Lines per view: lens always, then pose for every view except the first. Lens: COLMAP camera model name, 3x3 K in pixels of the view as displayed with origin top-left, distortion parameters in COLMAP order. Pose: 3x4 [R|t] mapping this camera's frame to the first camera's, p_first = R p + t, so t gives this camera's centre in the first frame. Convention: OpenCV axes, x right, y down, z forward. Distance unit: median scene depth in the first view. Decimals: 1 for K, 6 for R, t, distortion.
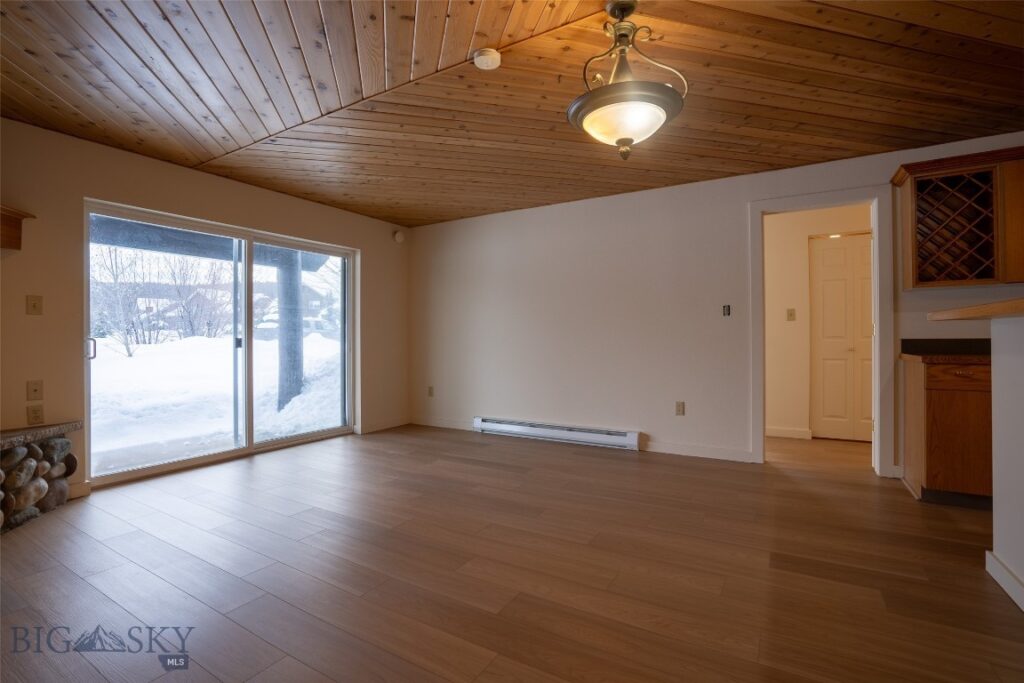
lens RADIAL K [[474.4, 0, 512.0], [0, 474.4, 341.5], [0, 0, 1]] dist [-0.062031, 0.025373]
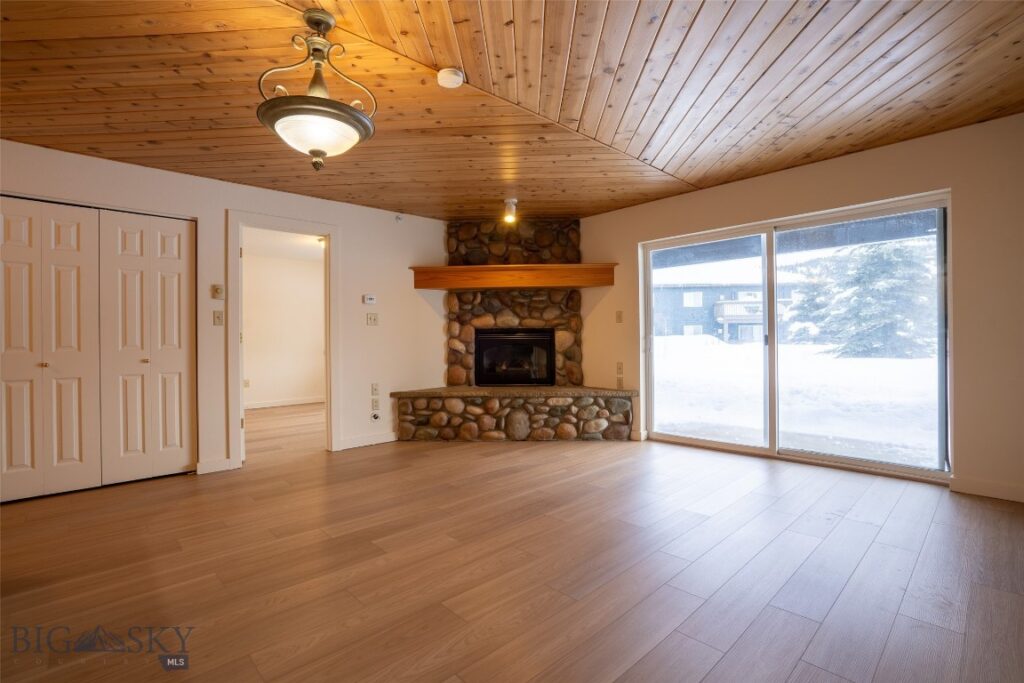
lens RADIAL K [[474.4, 0, 512.0], [0, 474.4, 341.5], [0, 0, 1]] dist [-0.062031, 0.025373]
pose [[-0.271010, 0.014539, -0.962467, 0.569784], [0.005831, 0.999892, 0.013462, -0.012827], [0.962559, -0.001964, -0.271066, 0.861666]]
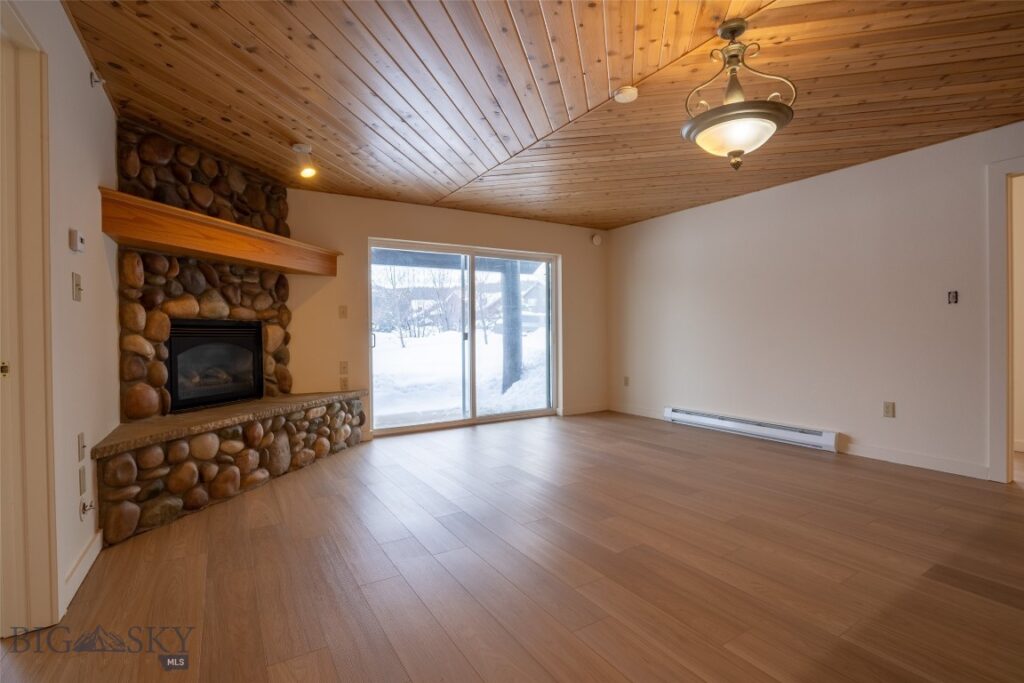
lens RADIAL K [[474.4, 0, 512.0], [0, 474.4, 341.5], [0, 0, 1]] dist [-0.062031, 0.025373]
pose [[0.888870, 0.003470, -0.458146, 0.139648], [0.002852, 0.999910, 0.013107, 0.000505], [0.458150, -0.012957, 0.888780, -0.111976]]
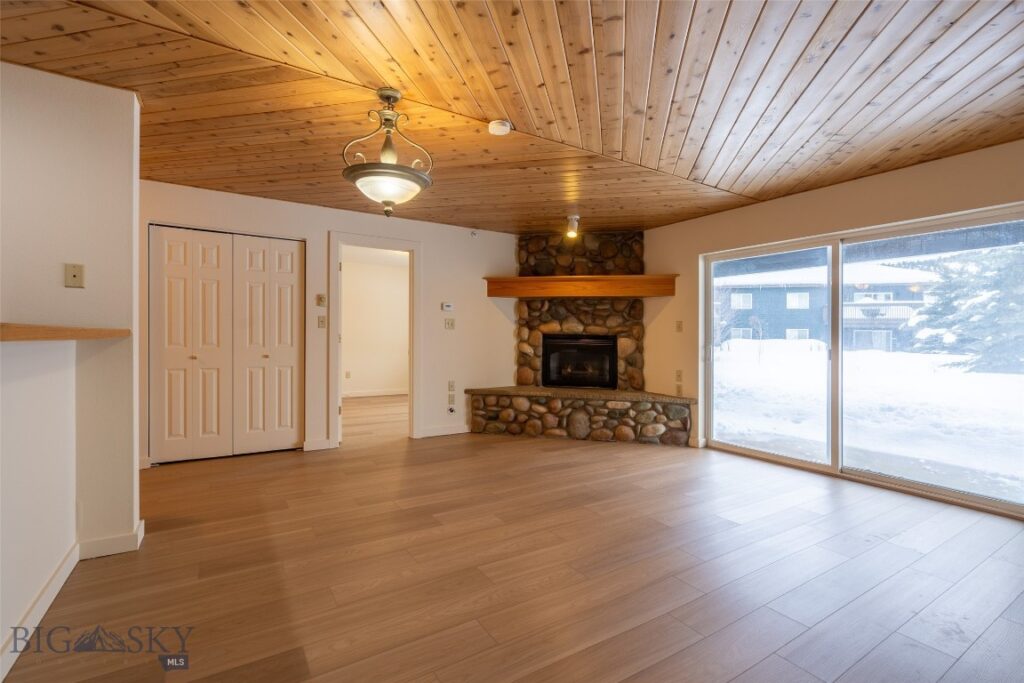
lens RADIAL K [[465.4, 0, 507.6], [0, 465.4, 351.4], [0, 0, 1]] dist [-0.003433, -0.000063]
pose [[-0.454472, 0.028672, -0.890300, 0.633363], [-0.016470, 0.999040, 0.040581, -0.035489], [0.890609, 0.033106, -0.453563, 0.958489]]
